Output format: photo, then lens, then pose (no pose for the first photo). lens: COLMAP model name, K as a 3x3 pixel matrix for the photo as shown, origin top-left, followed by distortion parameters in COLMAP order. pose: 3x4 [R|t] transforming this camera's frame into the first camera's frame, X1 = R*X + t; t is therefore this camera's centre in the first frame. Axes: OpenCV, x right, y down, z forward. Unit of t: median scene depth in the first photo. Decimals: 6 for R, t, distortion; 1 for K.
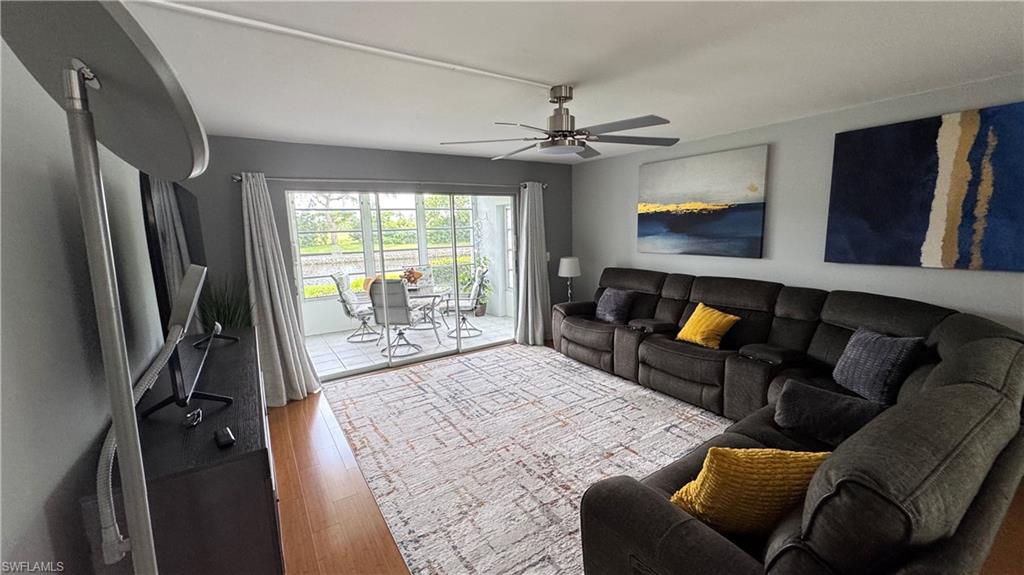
lens RADIAL K [[410.1, 0, 512.0], [0, 410.1, 287.5], [0, 0, 1]] dist [-0.000548, 0.000126]
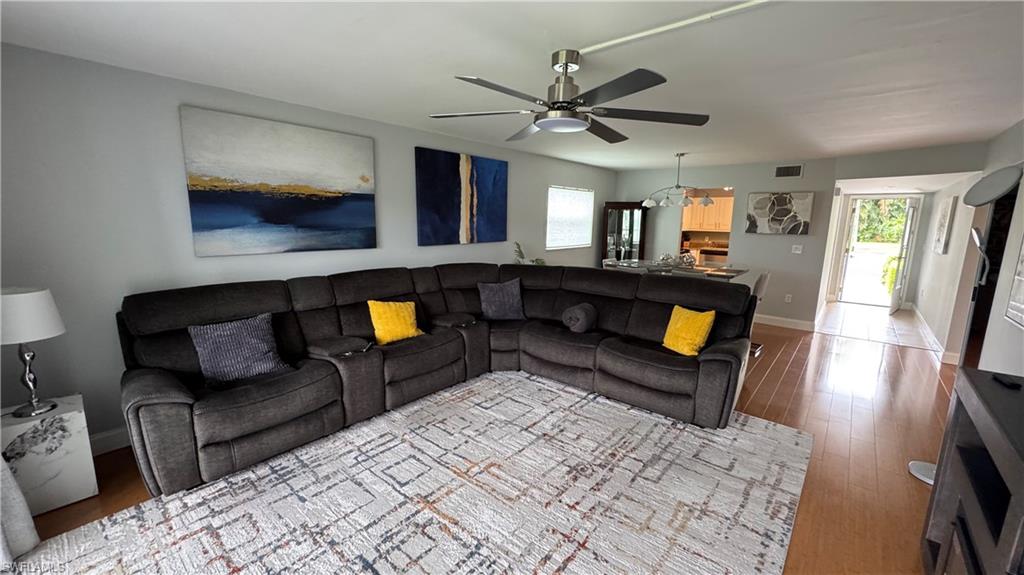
lens RADIAL K [[410.1, 0, 512.0], [0, 410.1, 287.5], [0, 0, 1]] dist [-0.000548, 0.000126]
pose [[-0.290091, -0.143591, 0.946165, -0.504035], [0.132860, 0.973063, 0.188408, -0.124824], [-0.947732, 0.180363, -0.263199, 0.971551]]
